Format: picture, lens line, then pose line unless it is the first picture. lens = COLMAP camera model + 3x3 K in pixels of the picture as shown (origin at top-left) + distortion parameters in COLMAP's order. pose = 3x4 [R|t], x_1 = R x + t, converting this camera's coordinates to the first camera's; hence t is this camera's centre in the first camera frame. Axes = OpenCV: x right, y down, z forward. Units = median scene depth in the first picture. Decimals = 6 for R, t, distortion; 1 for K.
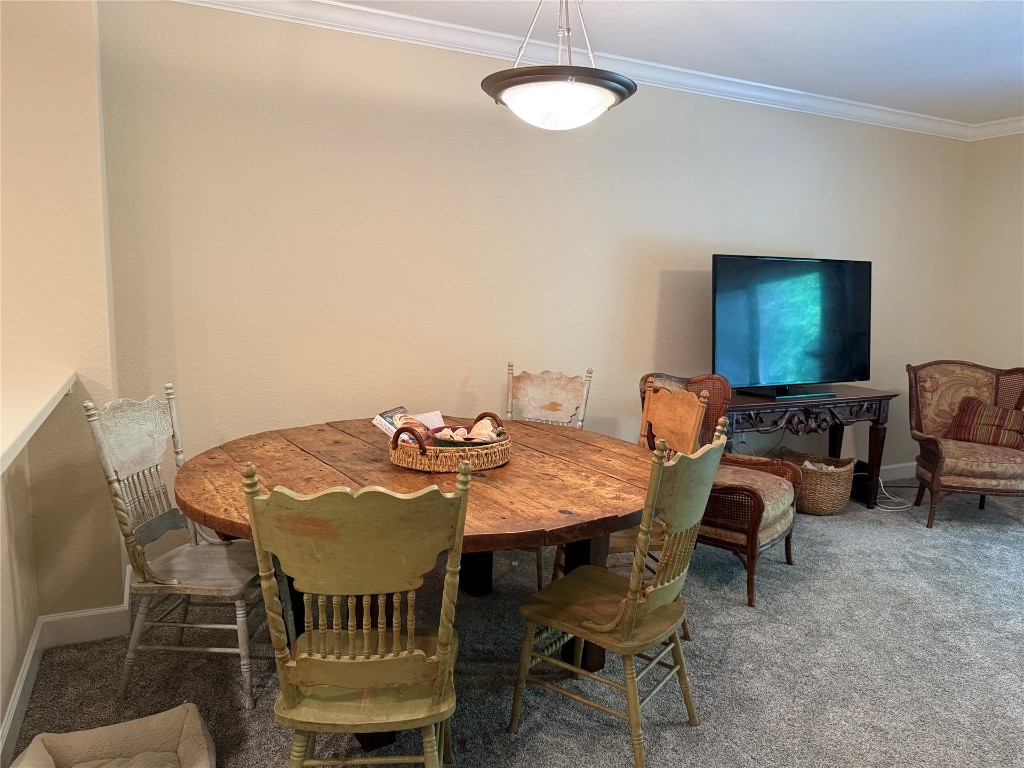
lens RADIAL K [[719.8, 0, 515.1], [0, 719.8, 385.2], [0, 0, 1]] dist [-0.006555, -0.008159]
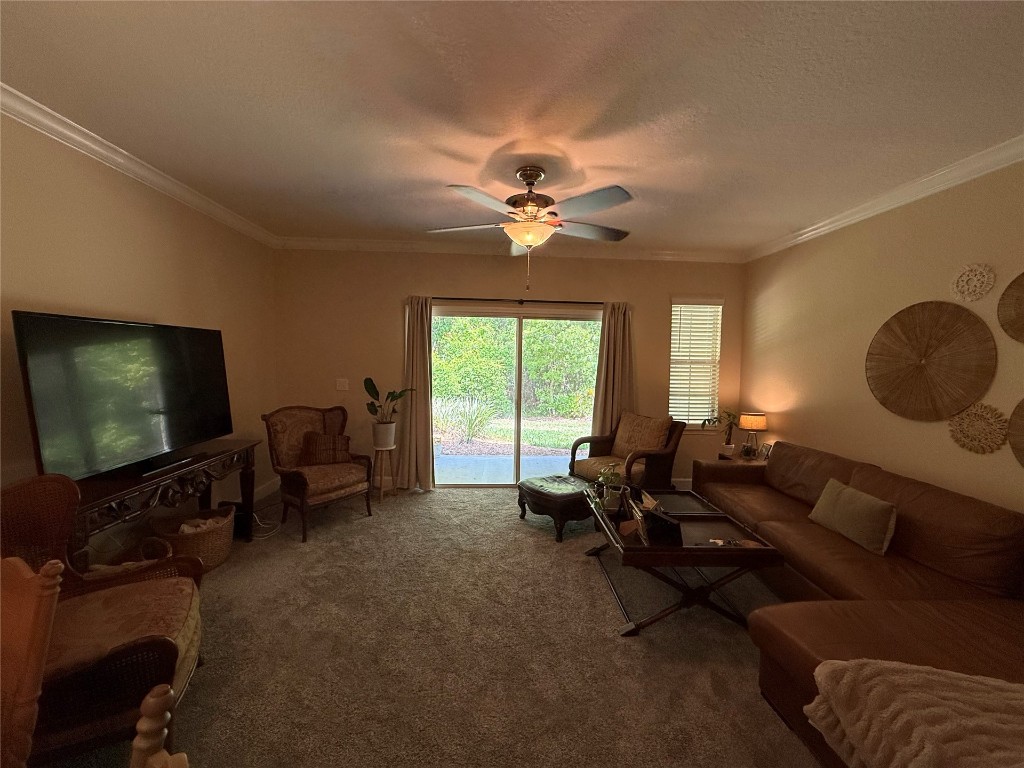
lens RADIAL K [[405.2, 0, 504.9], [0, 405.2, 383.0], [0, 0, 1]] dist [0.003230, -0.000115]
pose [[0.402321, -0.071401, 0.912710, 0.085165], [0.120523, 0.992408, 0.024509, -0.053003], [-0.907531, 0.100142, 0.407872, 0.351439]]
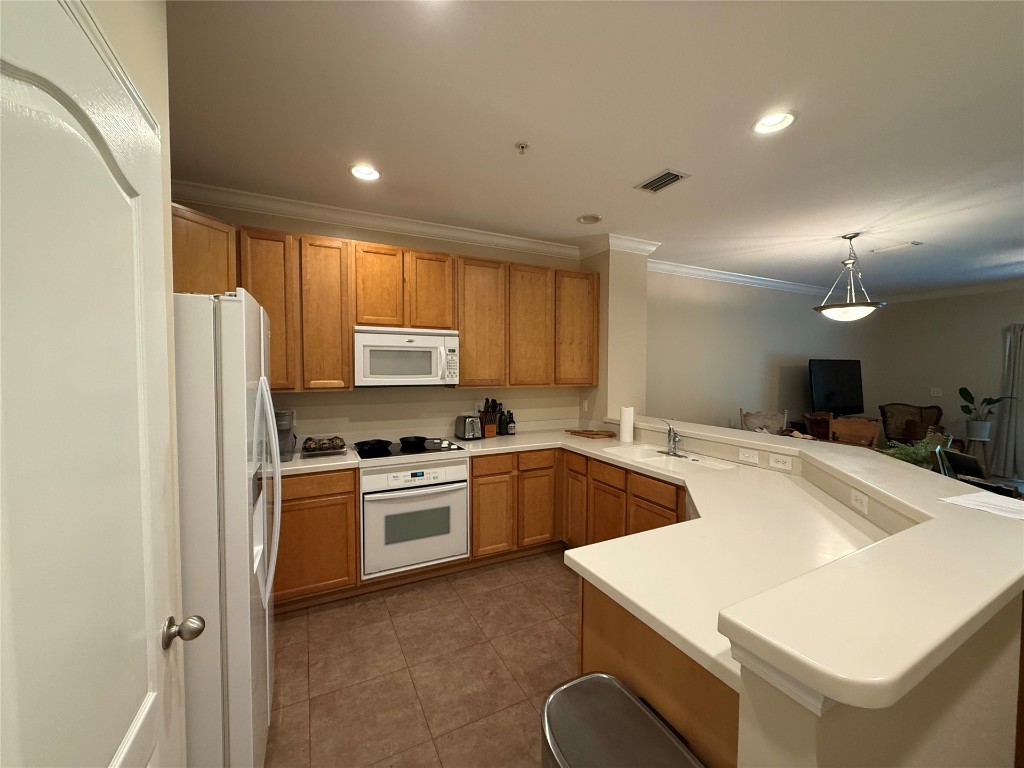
lens RADIAL K [[405.2, 0, 509.6], [0, 405.2, 381.6], [0, 0, 1]] dist [0.003230, -0.000115]
pose [[0.998908, -0.020687, 0.041888, -0.686552], [0.024864, 0.994495, -0.101788, -0.003083], [-0.039552, 0.102718, 0.993924, -0.218532]]
